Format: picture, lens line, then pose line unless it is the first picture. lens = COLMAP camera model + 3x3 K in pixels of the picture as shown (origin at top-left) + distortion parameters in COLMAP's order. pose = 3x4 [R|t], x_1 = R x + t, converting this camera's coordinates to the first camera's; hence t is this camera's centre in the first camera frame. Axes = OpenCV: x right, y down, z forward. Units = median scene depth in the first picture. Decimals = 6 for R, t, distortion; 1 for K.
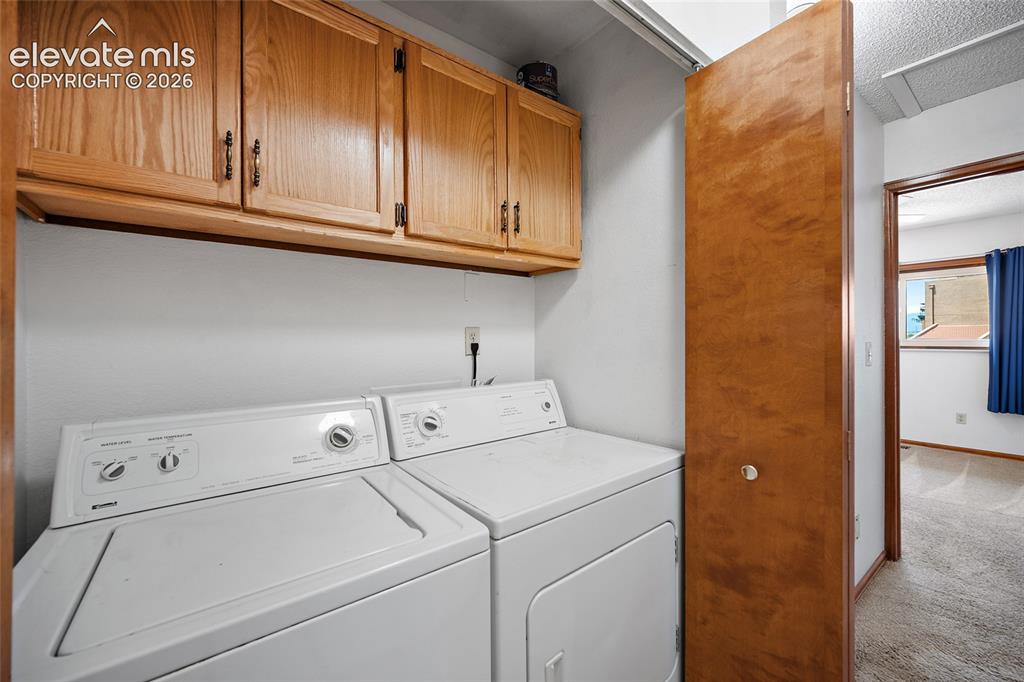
lens RADIAL K [[400.4, 0, 516.5], [0, 400.4, 341.5], [0, 0, 1]] dist [-0.001621, 0.001179]
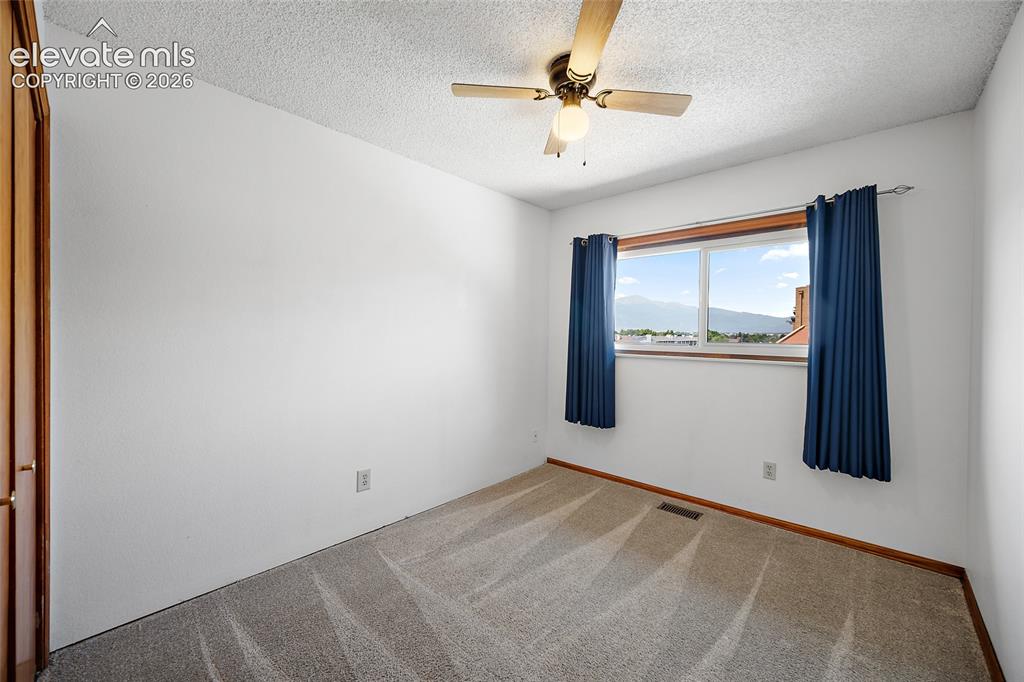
lens RADIAL K [[400.4, 0, 516.5], [0, 400.4, 341.5], [0, 0, 1]] dist [-0.001621, 0.001179]
pose [[0.983996, 0.013310, 0.177692, 0.623001], [-0.015656, 0.999808, 0.011807, -0.011224], [-0.177501, -0.014400, 0.984015, 0.468977]]
